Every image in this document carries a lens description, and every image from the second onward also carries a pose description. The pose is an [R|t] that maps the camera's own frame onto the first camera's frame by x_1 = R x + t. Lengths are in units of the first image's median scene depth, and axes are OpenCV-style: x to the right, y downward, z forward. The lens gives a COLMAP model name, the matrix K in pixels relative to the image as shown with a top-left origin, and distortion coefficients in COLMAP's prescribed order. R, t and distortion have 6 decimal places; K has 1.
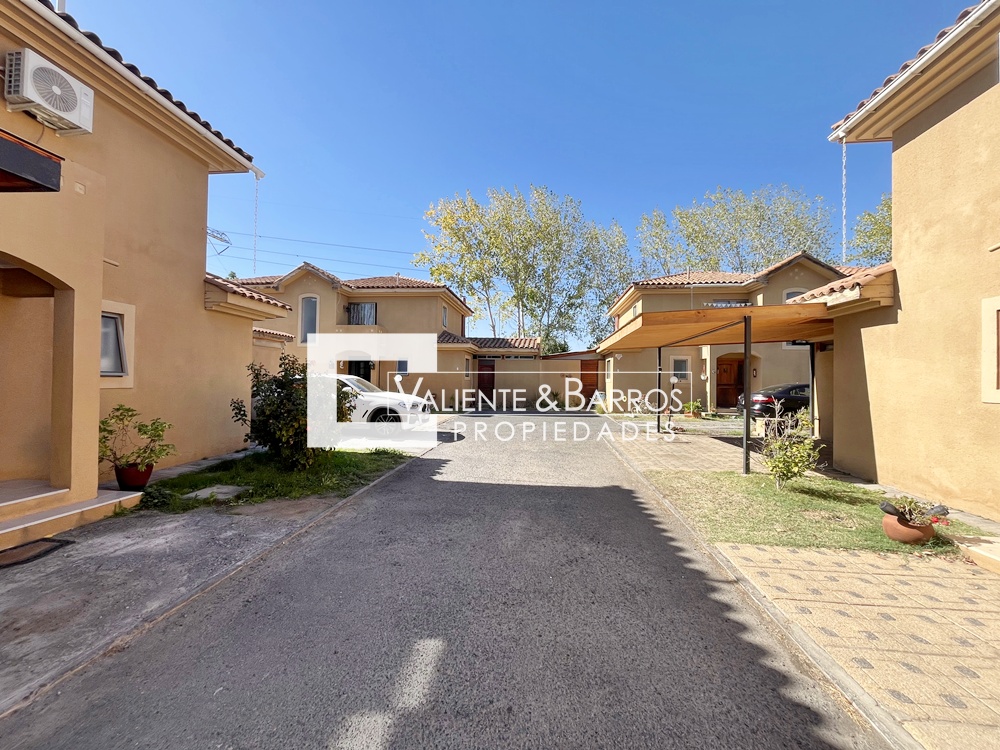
lens RADIAL K [[402.4, 0, 502.9], [0, 402.4, 376.8], [0, 0, 1]] dist [-0.001567, -0.000780]
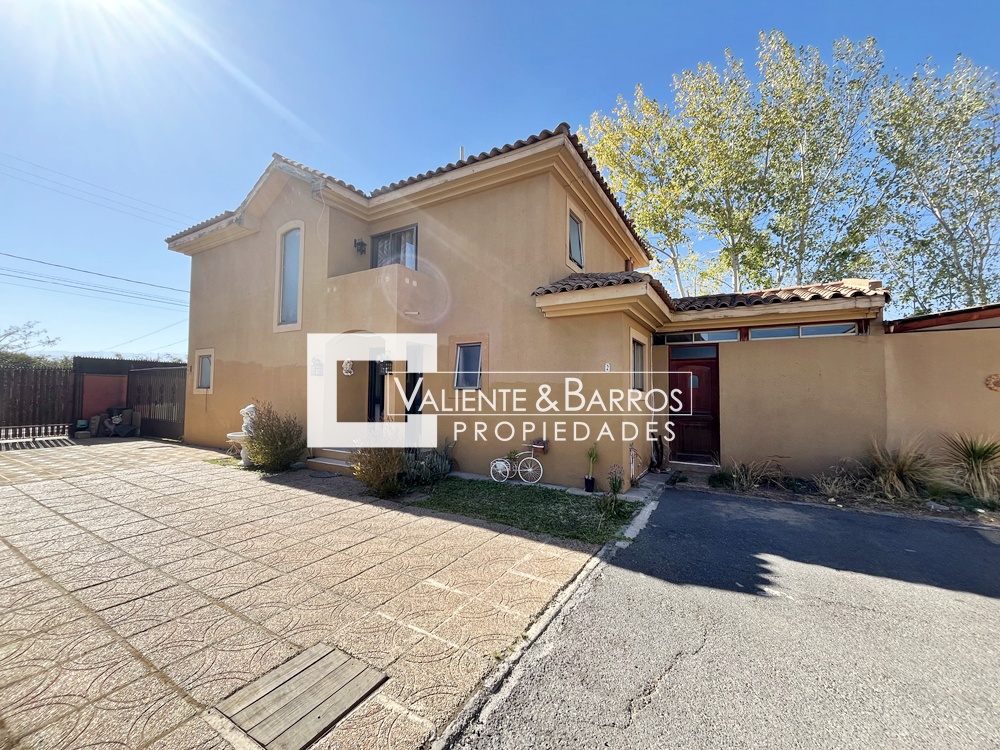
lens RADIAL K [[402.4, 0, 507.7], [0, 402.4, 380.3], [0, 0, 1]] dist [-0.001567, -0.000780]
pose [[0.915619, -0.016965, -0.401689, -0.051104], [0.008926, 0.999721, -0.021876, -0.005519], [0.401948, 0.016445, 0.915515, 0.630604]]
